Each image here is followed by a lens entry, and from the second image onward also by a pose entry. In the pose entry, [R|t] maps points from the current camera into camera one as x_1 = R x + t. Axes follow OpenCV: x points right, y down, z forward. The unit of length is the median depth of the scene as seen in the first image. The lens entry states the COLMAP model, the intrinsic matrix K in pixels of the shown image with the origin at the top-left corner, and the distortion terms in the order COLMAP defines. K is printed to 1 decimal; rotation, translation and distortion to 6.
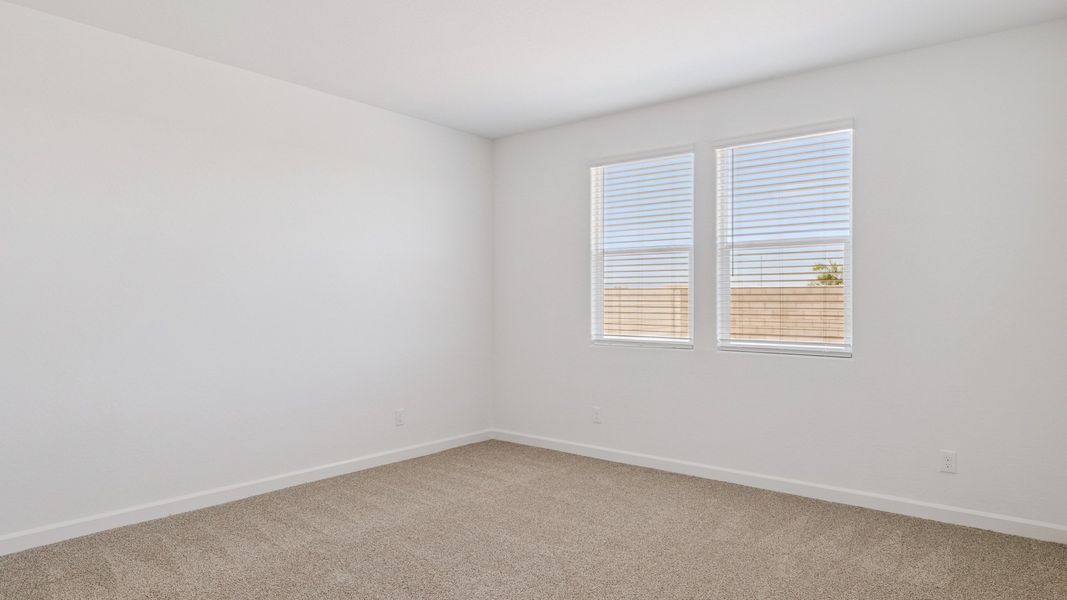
lens RADIAL K [[625.9, 0, 538.3], [0, 625.9, 303.8], [0, 0, 1]] dist [-0.007665, 0.001264]
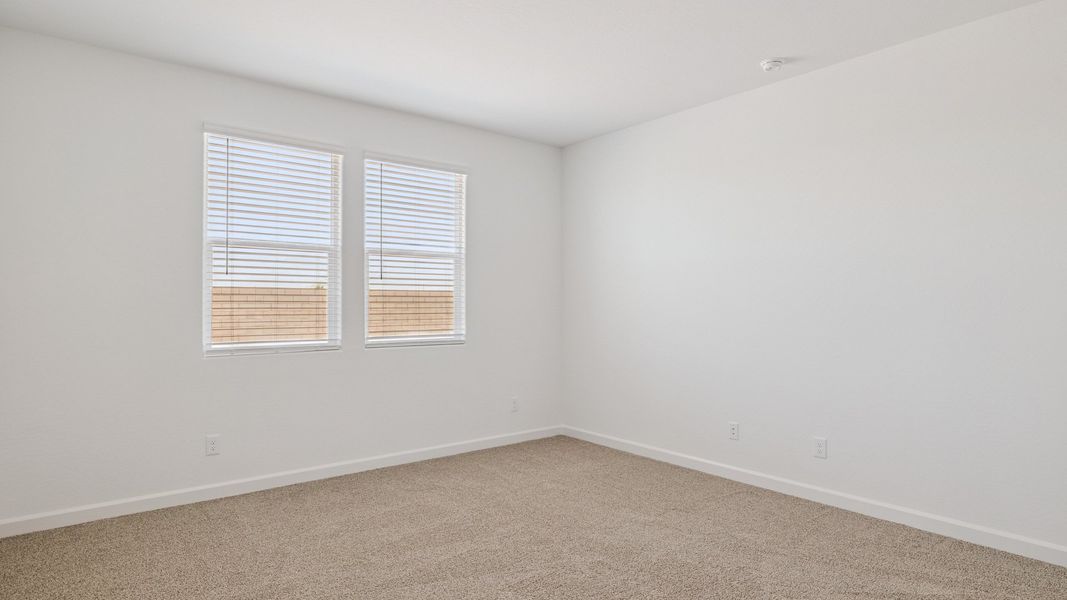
lens RADIAL K [[587.4, 0, 533.5], [0, 587.4, 300.0], [0, 0, 1]] dist [0.004742, 0.001201]
pose [[0.230945, 0.003370, 0.972961, -0.621284], [0.000671, 0.999993, -0.003623, -0.003617], [-0.972967, 0.001490, 0.230941, 0.492752]]
